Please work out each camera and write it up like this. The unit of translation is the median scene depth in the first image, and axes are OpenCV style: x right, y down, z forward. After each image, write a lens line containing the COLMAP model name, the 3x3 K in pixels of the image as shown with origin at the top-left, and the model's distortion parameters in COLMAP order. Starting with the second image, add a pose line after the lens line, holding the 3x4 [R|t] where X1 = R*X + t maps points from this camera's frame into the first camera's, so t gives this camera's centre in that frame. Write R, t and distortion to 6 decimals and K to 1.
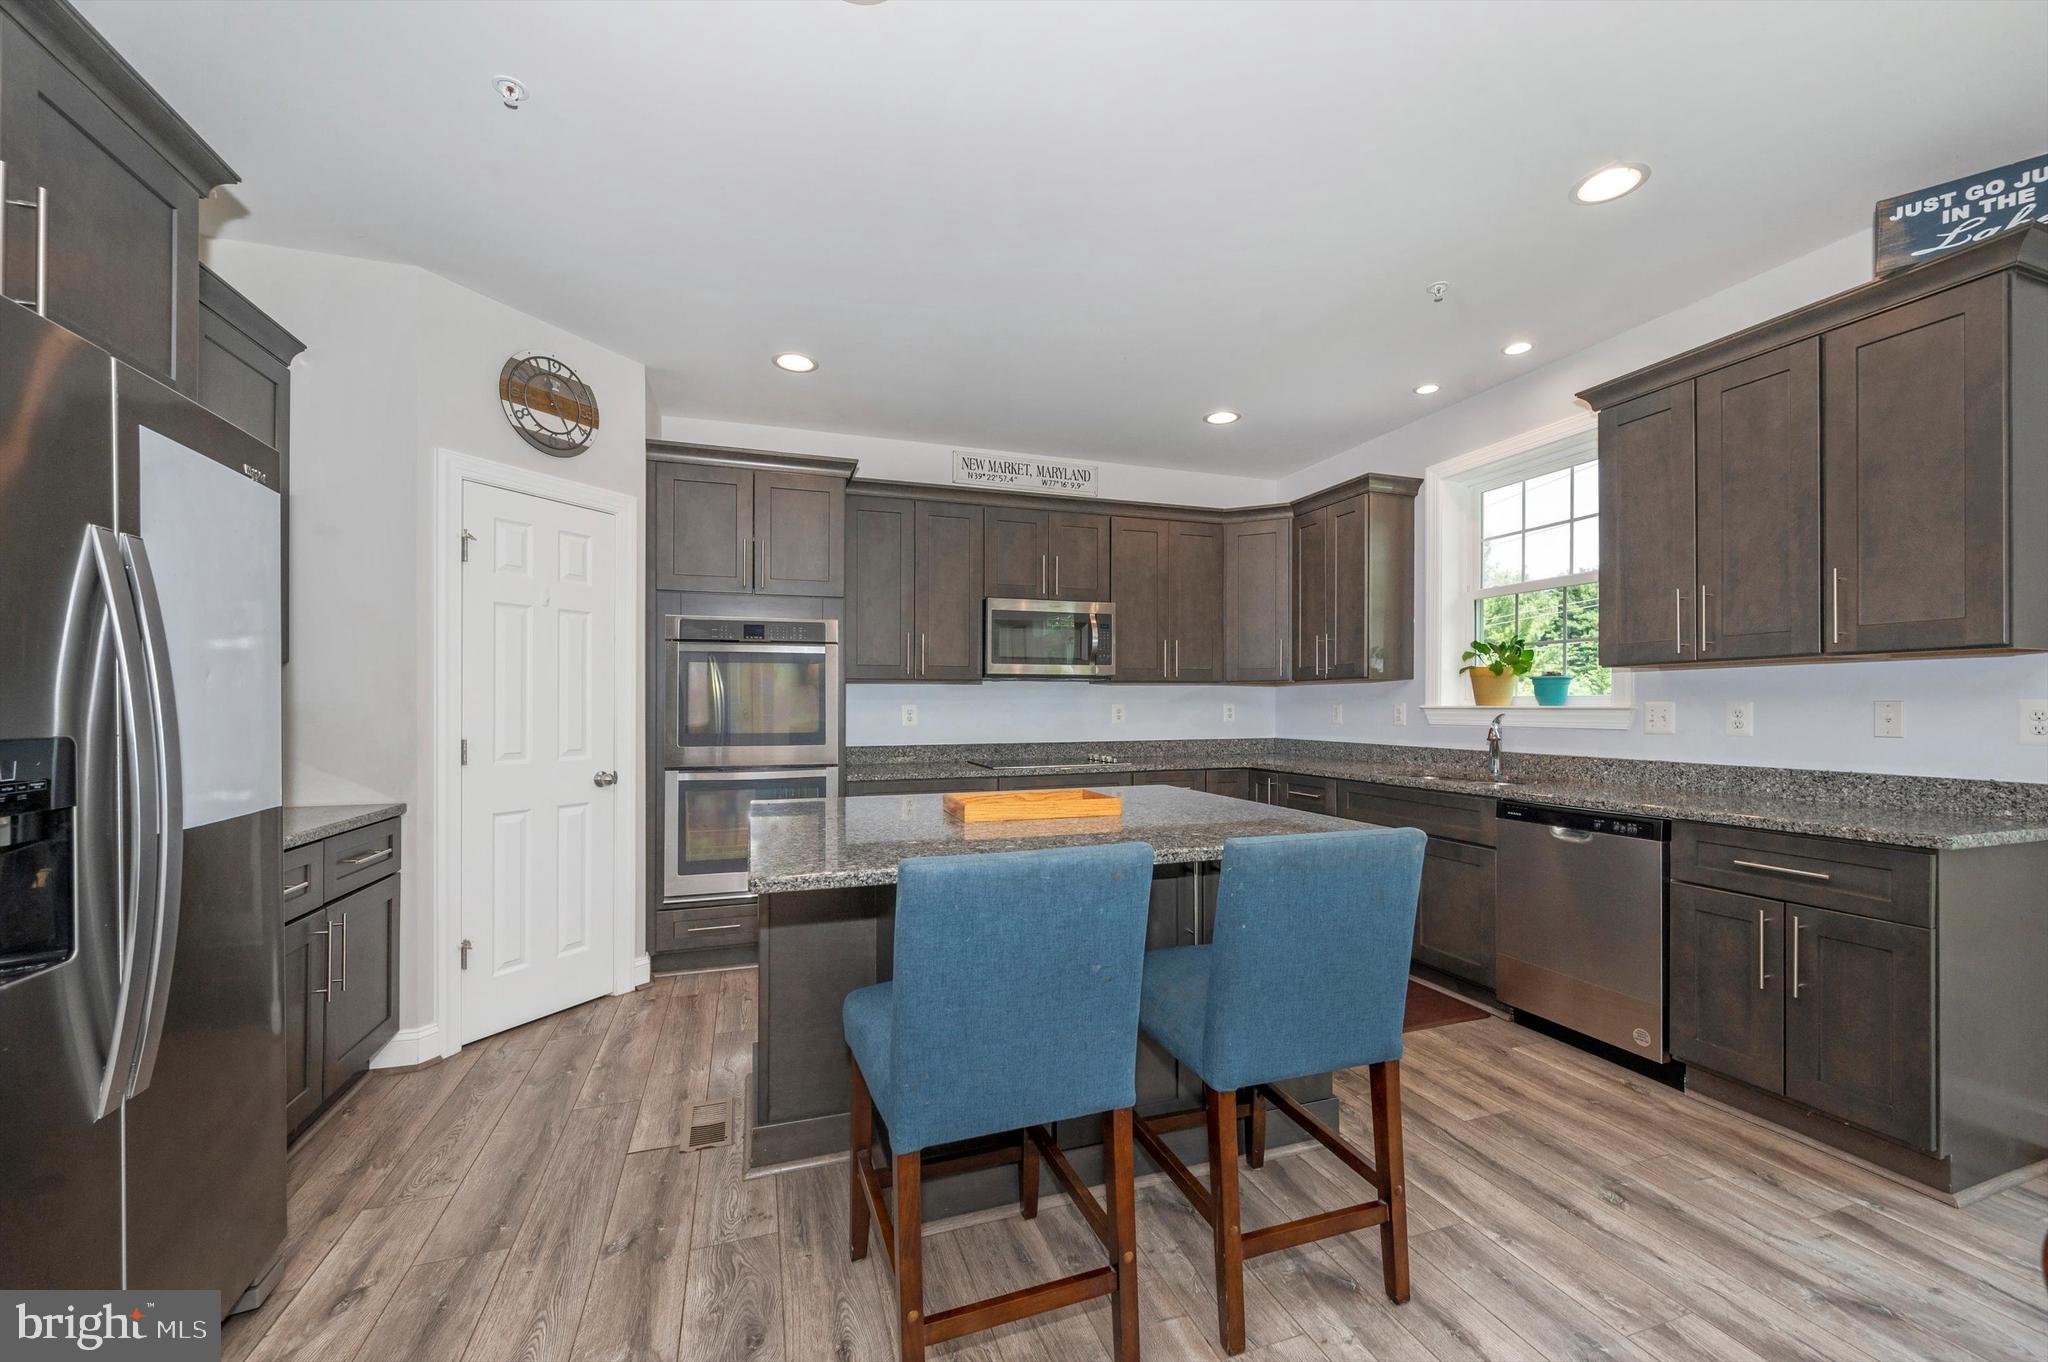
lens RADIAL K [[812.8, 0, 1034.0], [0, 812.8, 697.4], [0, 0, 1]] dist [0.001460, -0.000831]
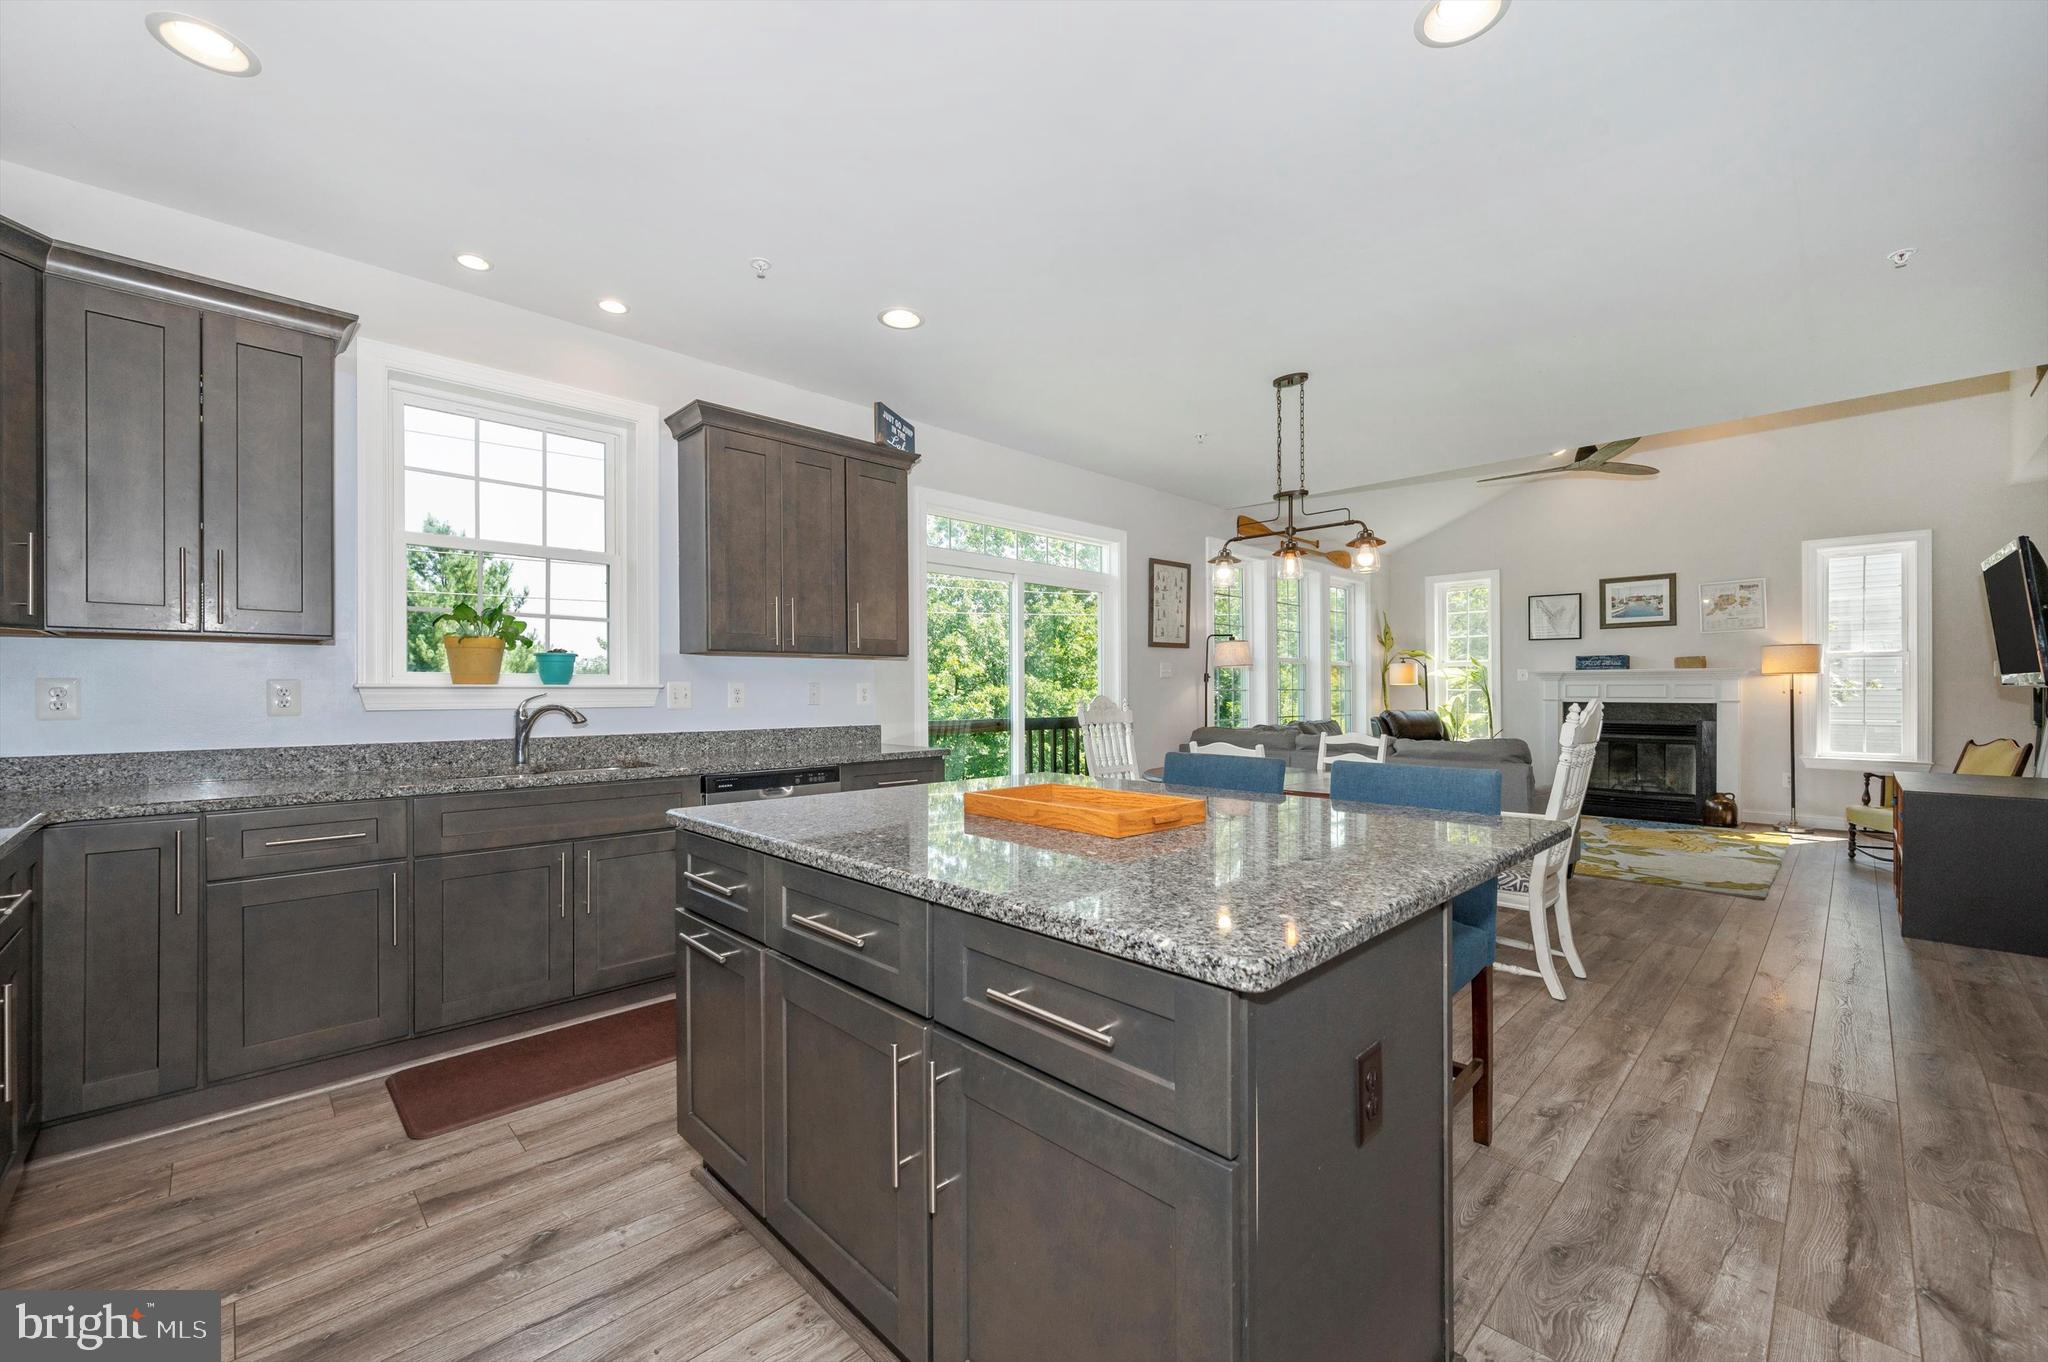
lens RADIAL K [[812.8, 0, 1021.8], [0, 812.8, 694.3], [0, 0, 1]] dist [0.001460, -0.000831]
pose [[-0.423265, -0.002077, 0.906003, -0.488674], [-0.007954, 0.999967, -0.001424, 0.020583], [-0.905971, -0.007809, -0.423268, 1.009810]]
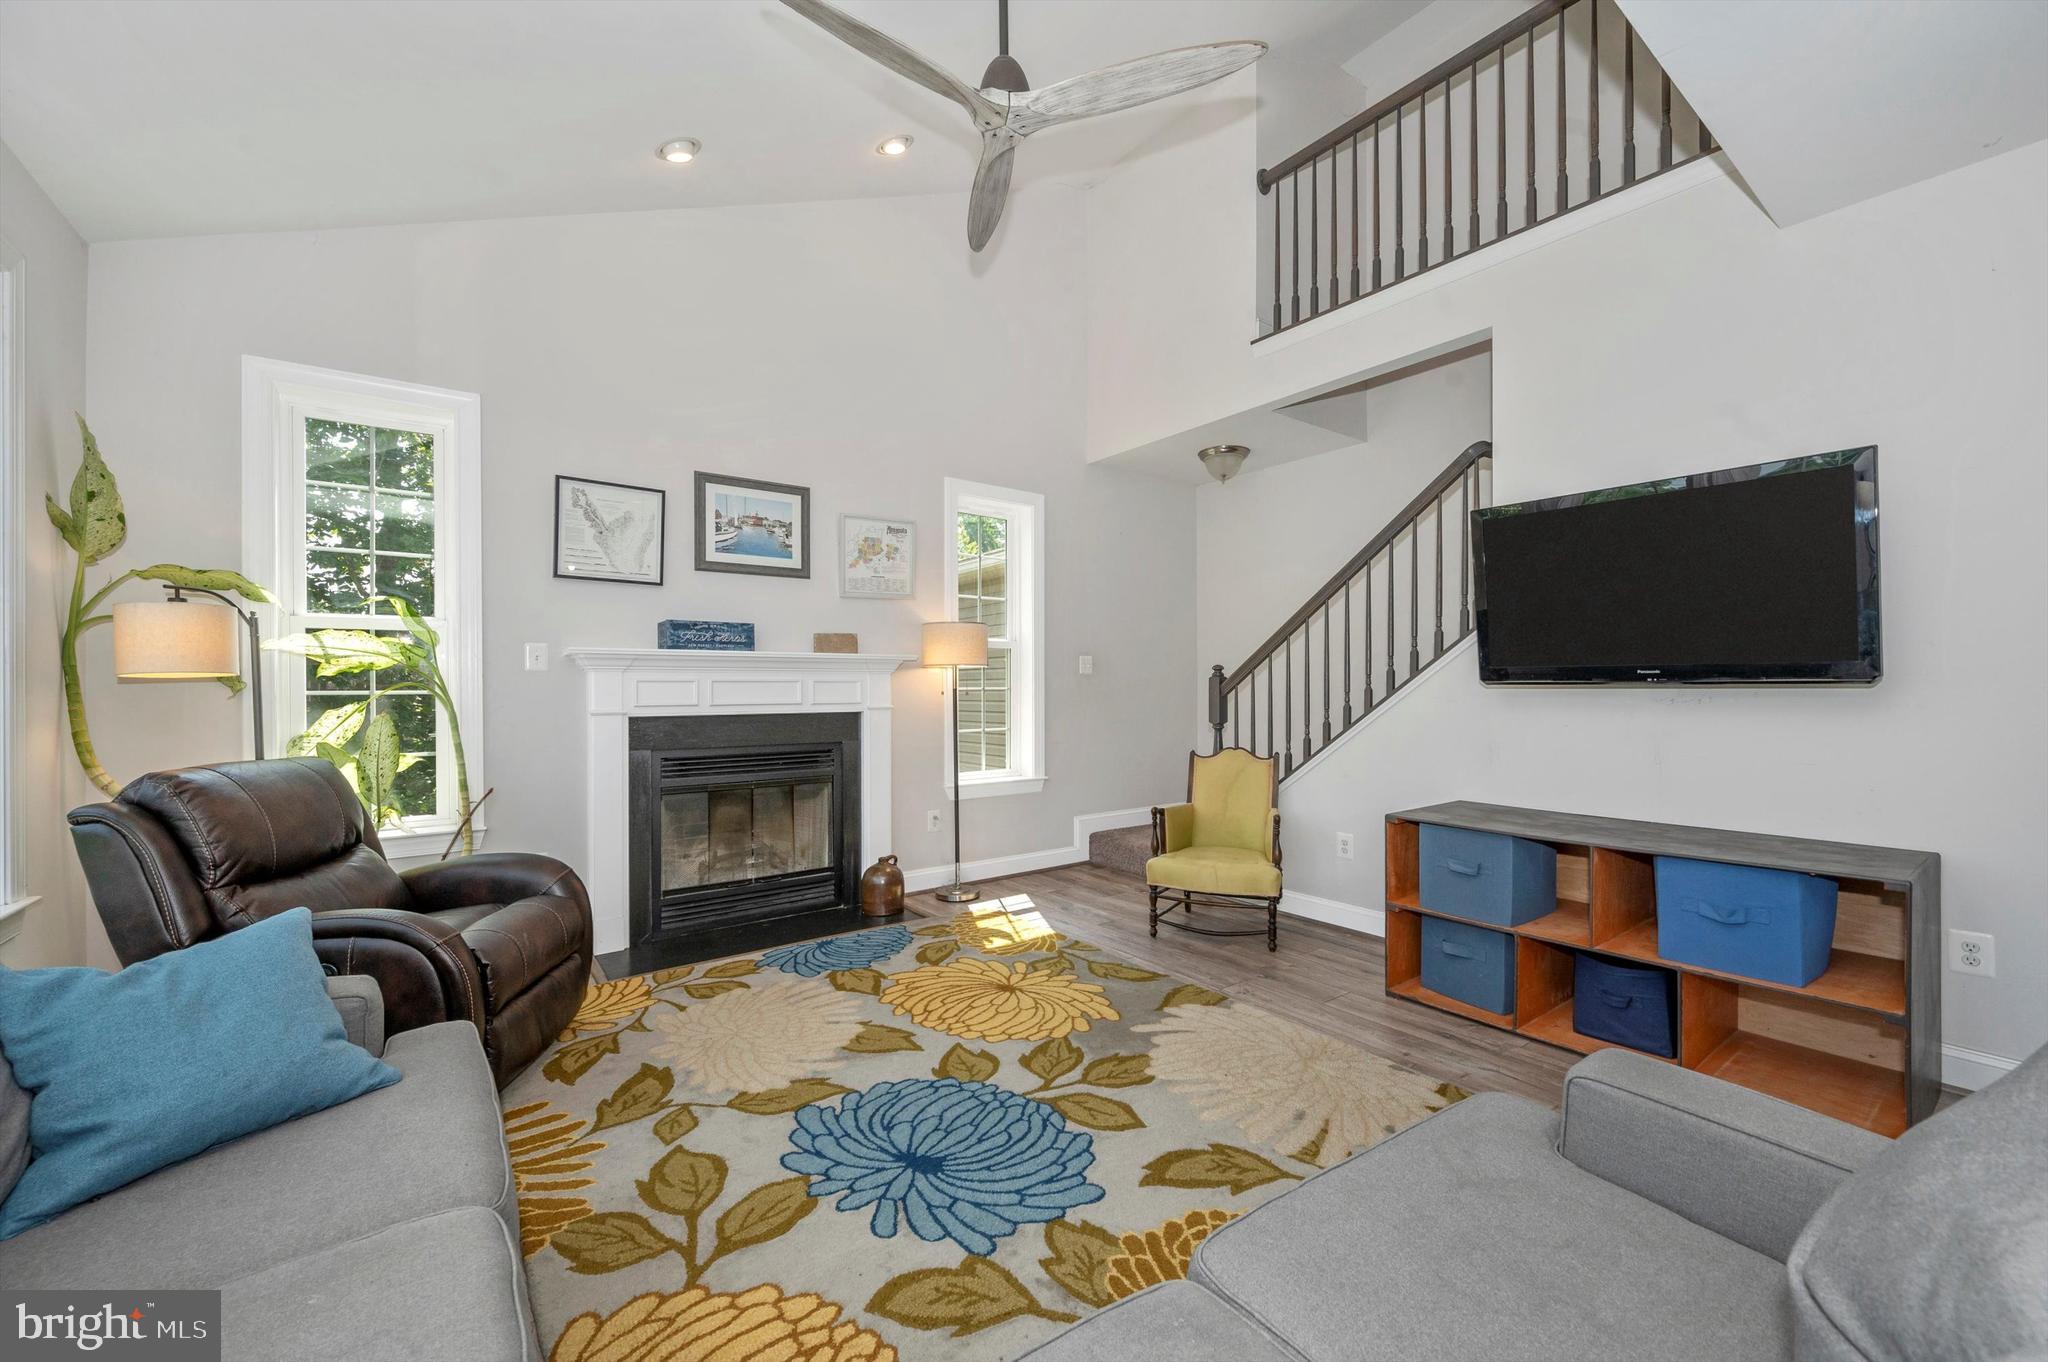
lens RADIAL K [[812.8, 0, 1028.1], [0, 812.8, 681.4], [0, 0, 1]] dist [0.001460, -0.000831]
pose [[-0.954728, 0.003039, -0.297465, 0.864092], [0.007712, 0.999865, -0.014537, -0.001469], [0.297380, -0.016173, -0.954622, -0.261994]]
